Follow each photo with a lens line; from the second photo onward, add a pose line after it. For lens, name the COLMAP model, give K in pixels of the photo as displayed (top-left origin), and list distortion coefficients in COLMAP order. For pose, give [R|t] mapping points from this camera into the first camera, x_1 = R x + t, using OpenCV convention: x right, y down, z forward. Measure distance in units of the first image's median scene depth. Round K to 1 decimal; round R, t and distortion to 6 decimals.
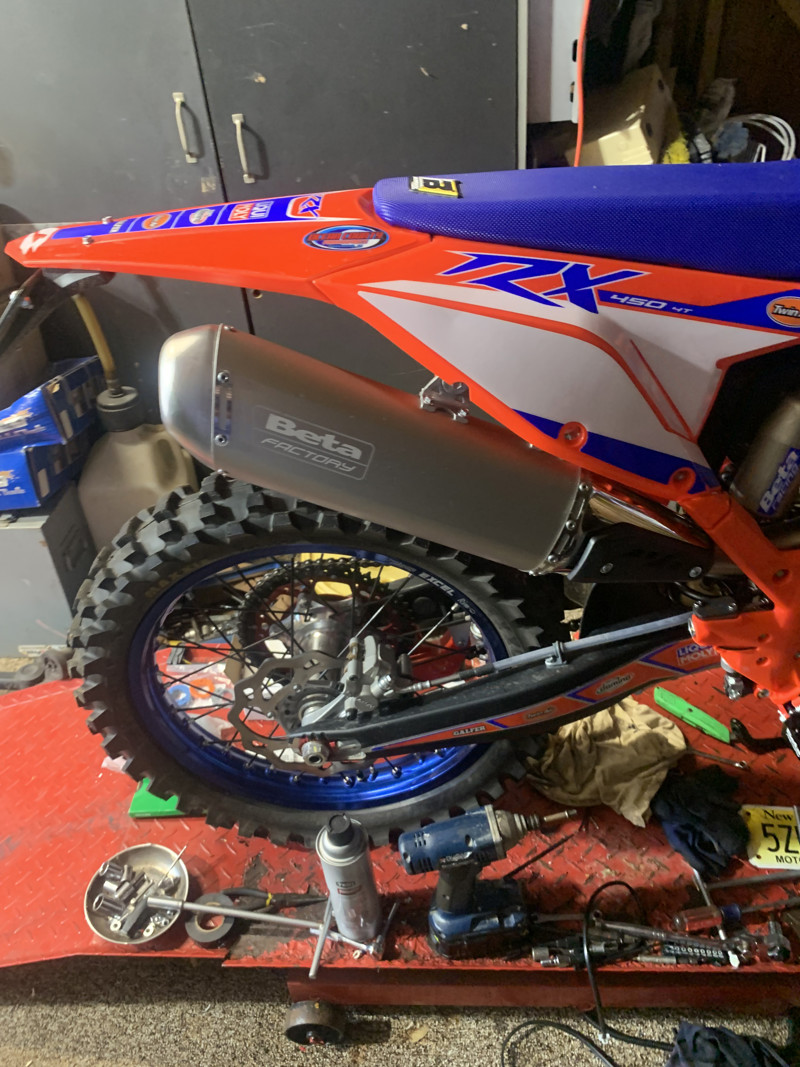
lens RADIAL K [[829.8, 0, 398.5], [0, 829.8, 519.9], [0, 0, 1]] dist [0.010629, -0.003308]
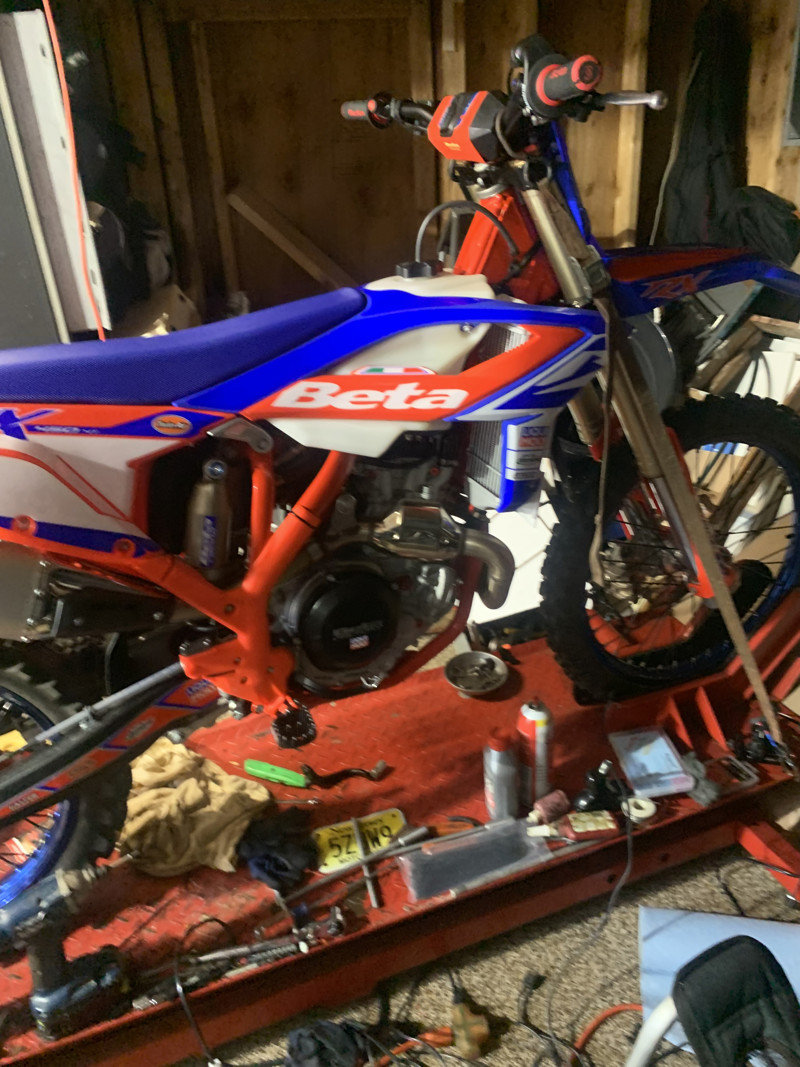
lens RADIAL K [[829.8, 0, 398.5], [0, 829.8, 519.9], [0, 0, 1]] dist [0.010629, -0.003308]
pose [[0.927736, -0.152538, 0.340642, 0.194719], [0.226900, 0.955156, -0.190244, 0.179383], [-0.296347, 0.253788, 0.920744, -0.281436]]
